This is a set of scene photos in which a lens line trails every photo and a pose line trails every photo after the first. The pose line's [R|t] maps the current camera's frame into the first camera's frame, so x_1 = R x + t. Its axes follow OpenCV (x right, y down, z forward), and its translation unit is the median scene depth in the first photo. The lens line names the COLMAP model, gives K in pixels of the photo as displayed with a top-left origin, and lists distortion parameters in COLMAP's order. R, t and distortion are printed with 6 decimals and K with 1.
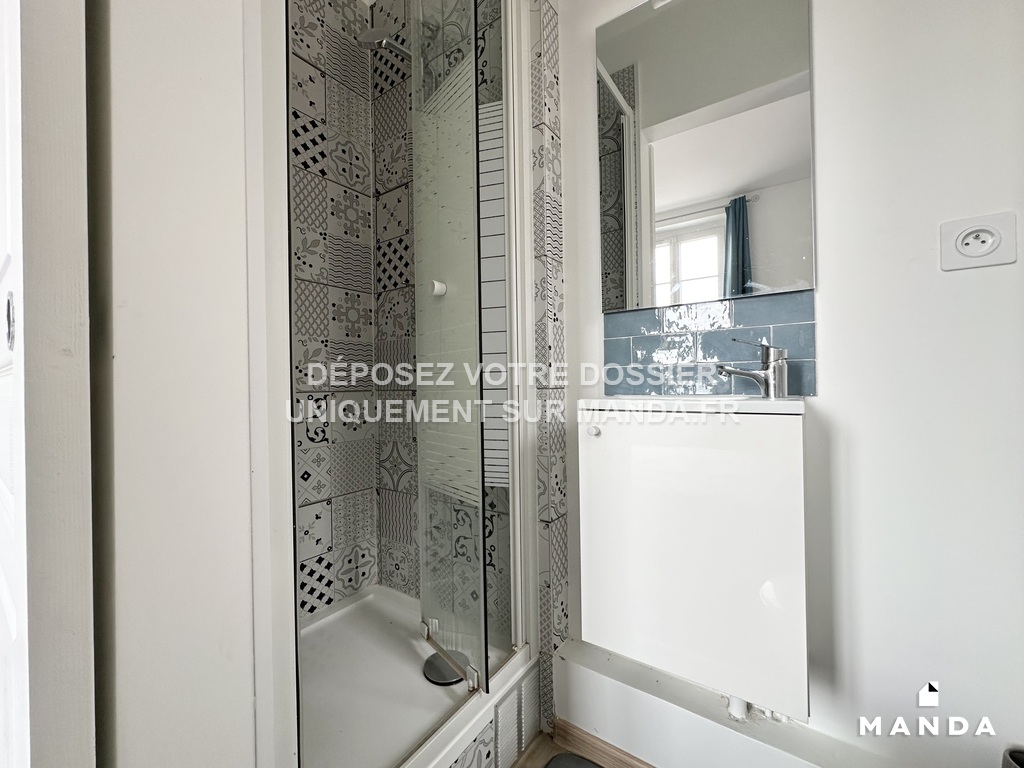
lens RADIAL K [[411.7, 0, 512.0], [0, 411.7, 384.0], [0, 0, 1]] dist [-0.002707, 0.000015]
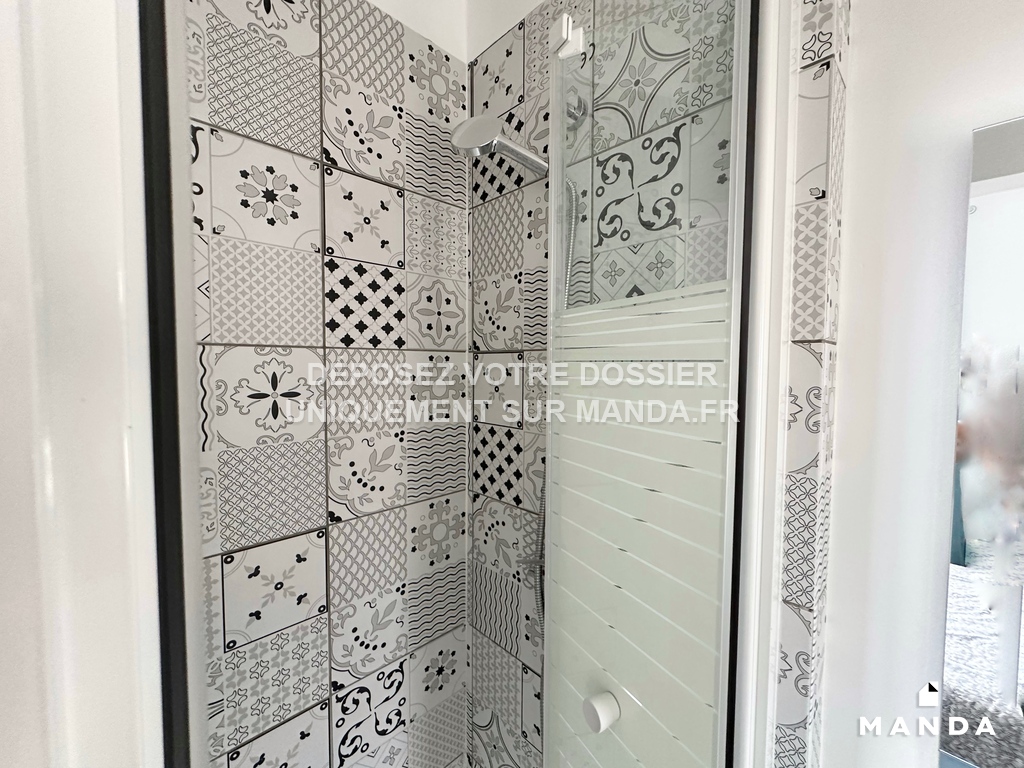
lens RADIAL K [[411.7, 0, 512.0], [0, 411.7, 384.0], [0, 0, 1]] dist [-0.002707, 0.000015]
pose [[0.982767, 0.029690, -0.182447, -0.146229], [-0.020493, 0.998432, 0.052089, -0.458233], [0.183707, -0.047453, 0.981835, 0.349178]]
